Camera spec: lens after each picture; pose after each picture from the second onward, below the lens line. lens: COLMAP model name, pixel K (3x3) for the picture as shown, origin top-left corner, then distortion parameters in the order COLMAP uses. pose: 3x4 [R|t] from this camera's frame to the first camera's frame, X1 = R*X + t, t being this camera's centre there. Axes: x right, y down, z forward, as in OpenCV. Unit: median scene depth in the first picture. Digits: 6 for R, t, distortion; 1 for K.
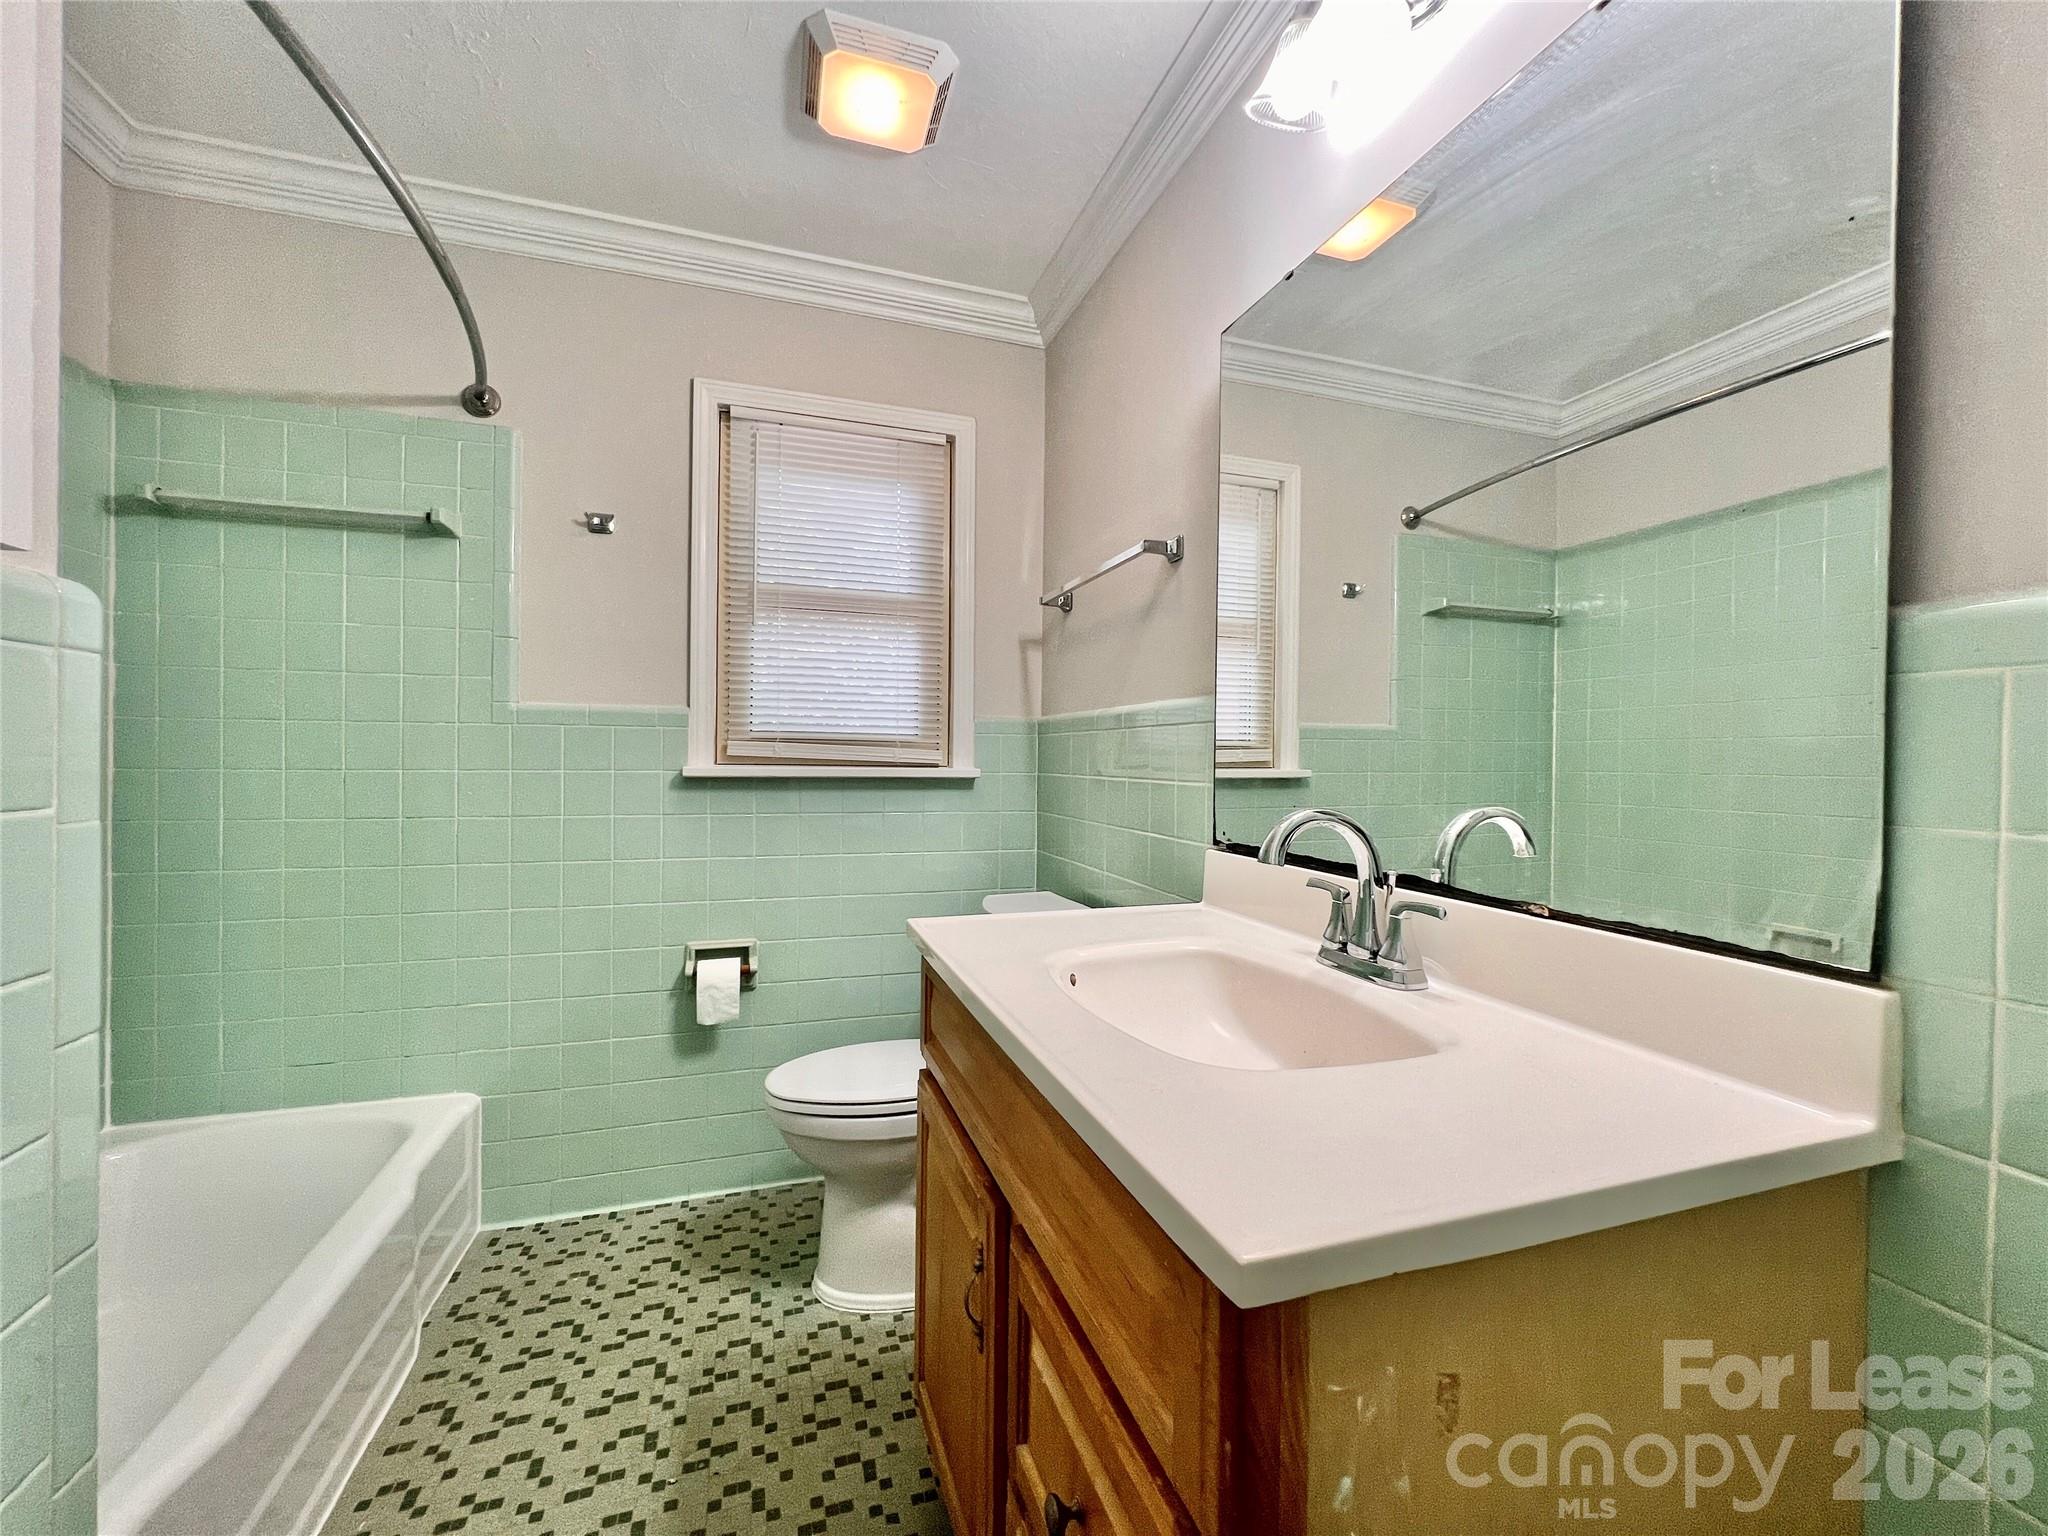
lens RADIAL K [[825.8, 0, 1004.4], [0, 825.8, 764.7], [0, 0, 1]] dist [-0.003444, 0.001787]
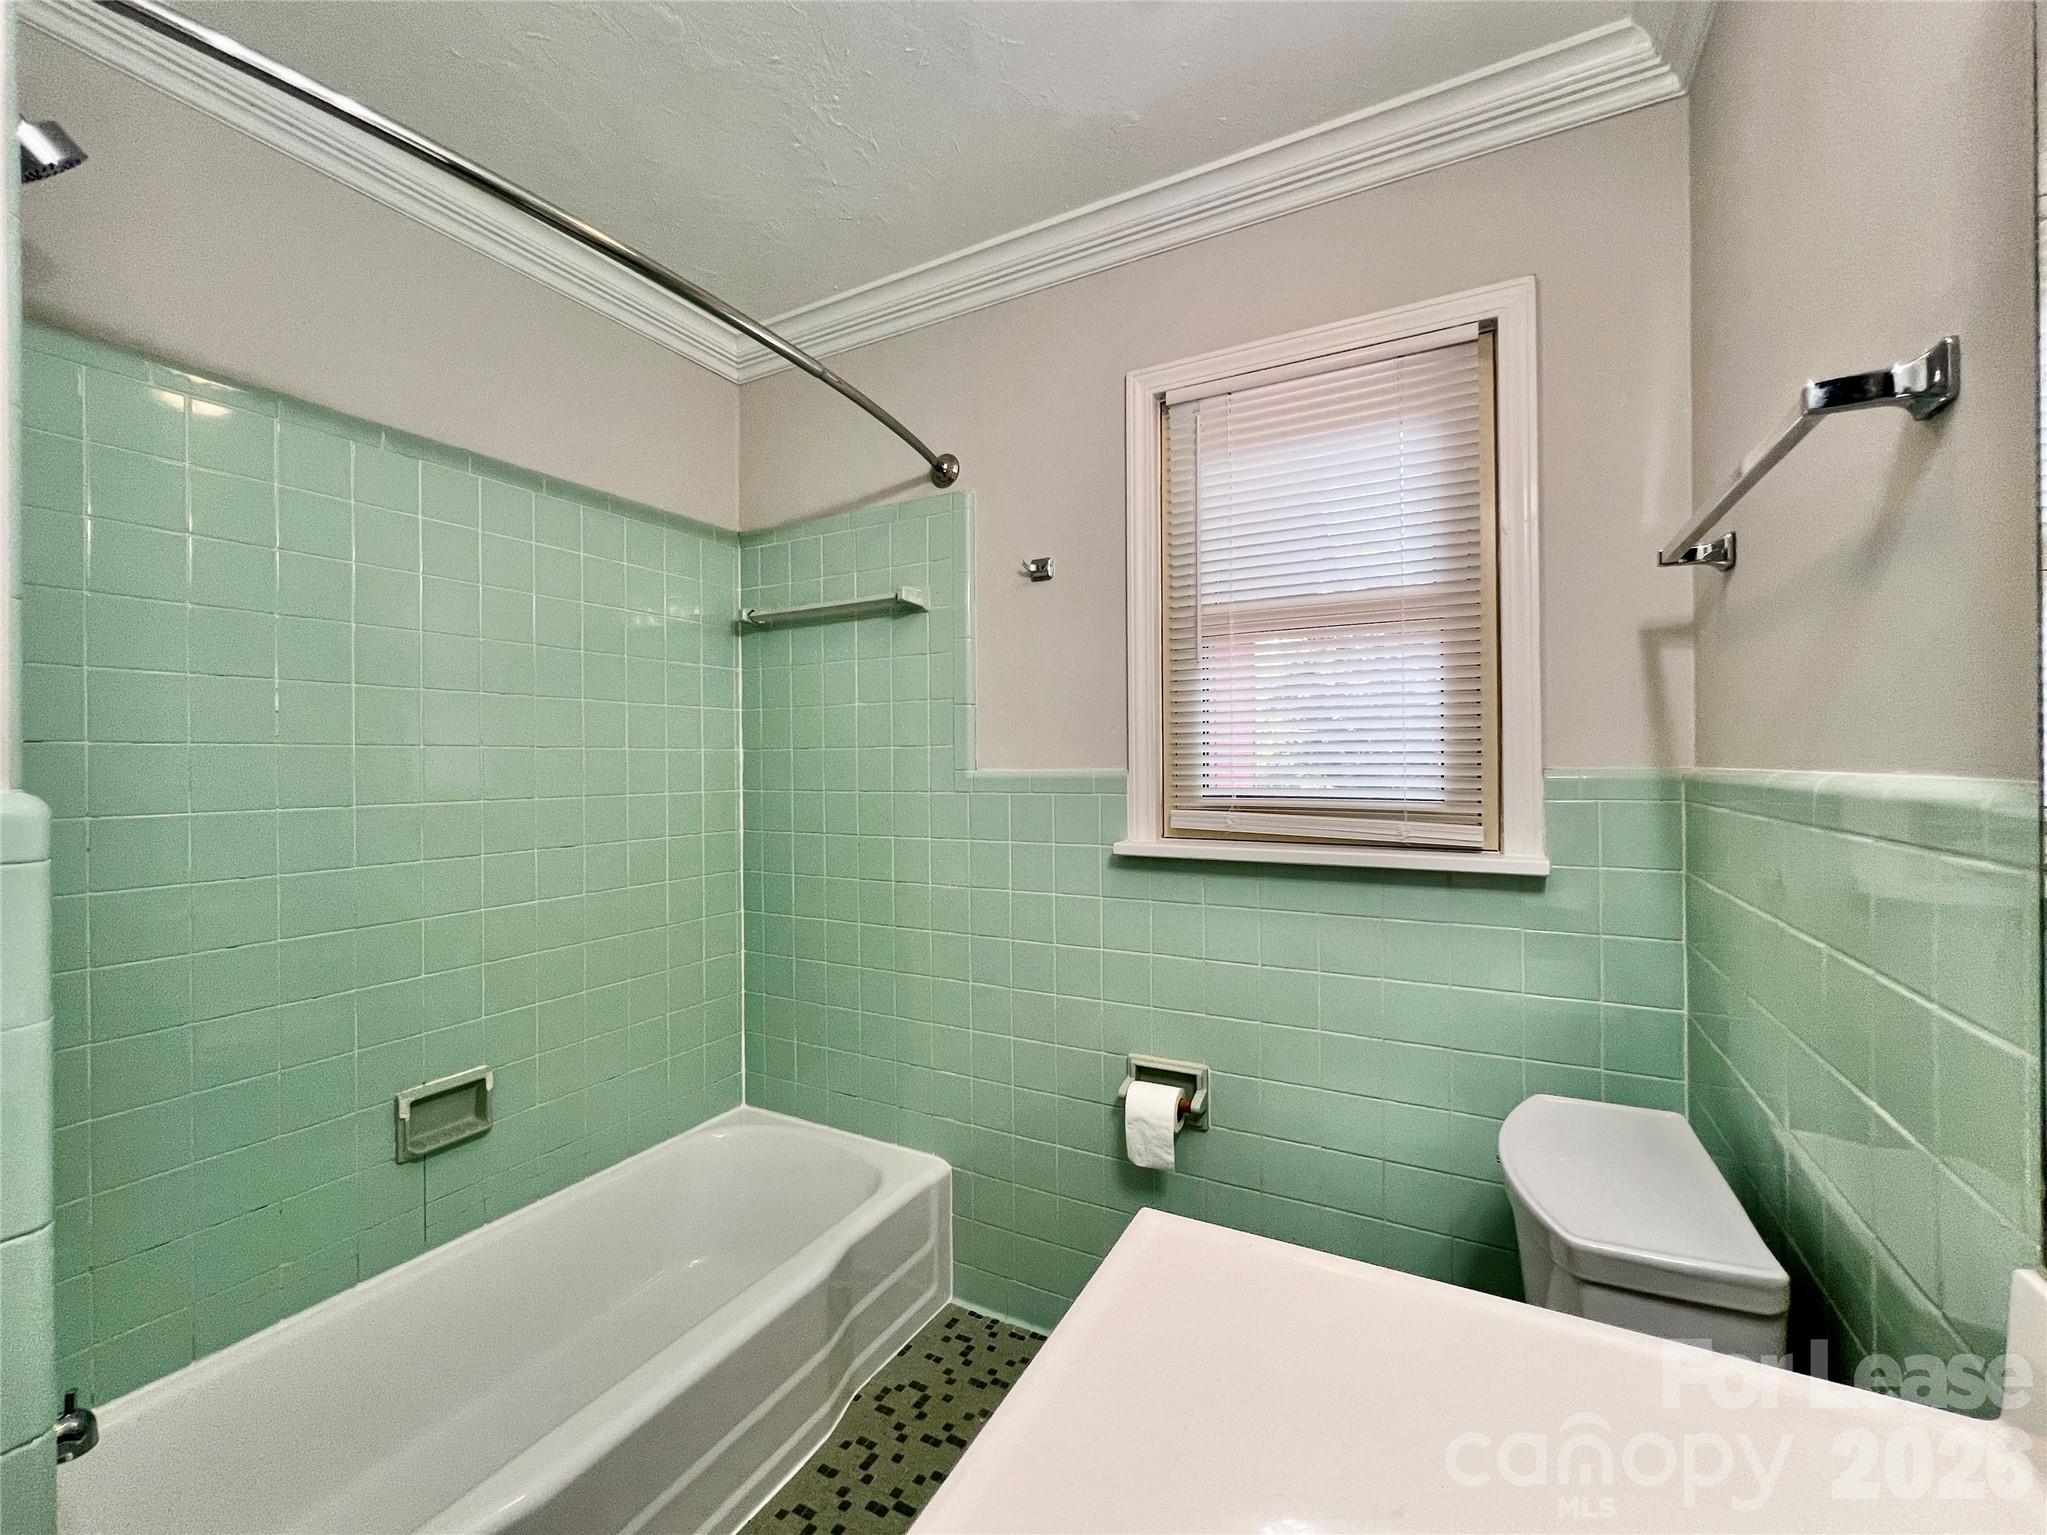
lens RADIAL K [[825.4, 0, 1039.0], [0, 825.4, 760.5], [0, 0, 1]] dist [-0.003444, 0.001787]
pose [[0.696640, -0.016649, -0.717227, 0.152109], [0.012425, 0.999861, -0.011142, -0.070899], [0.717313, -0.001149, 0.696750, 0.356584]]
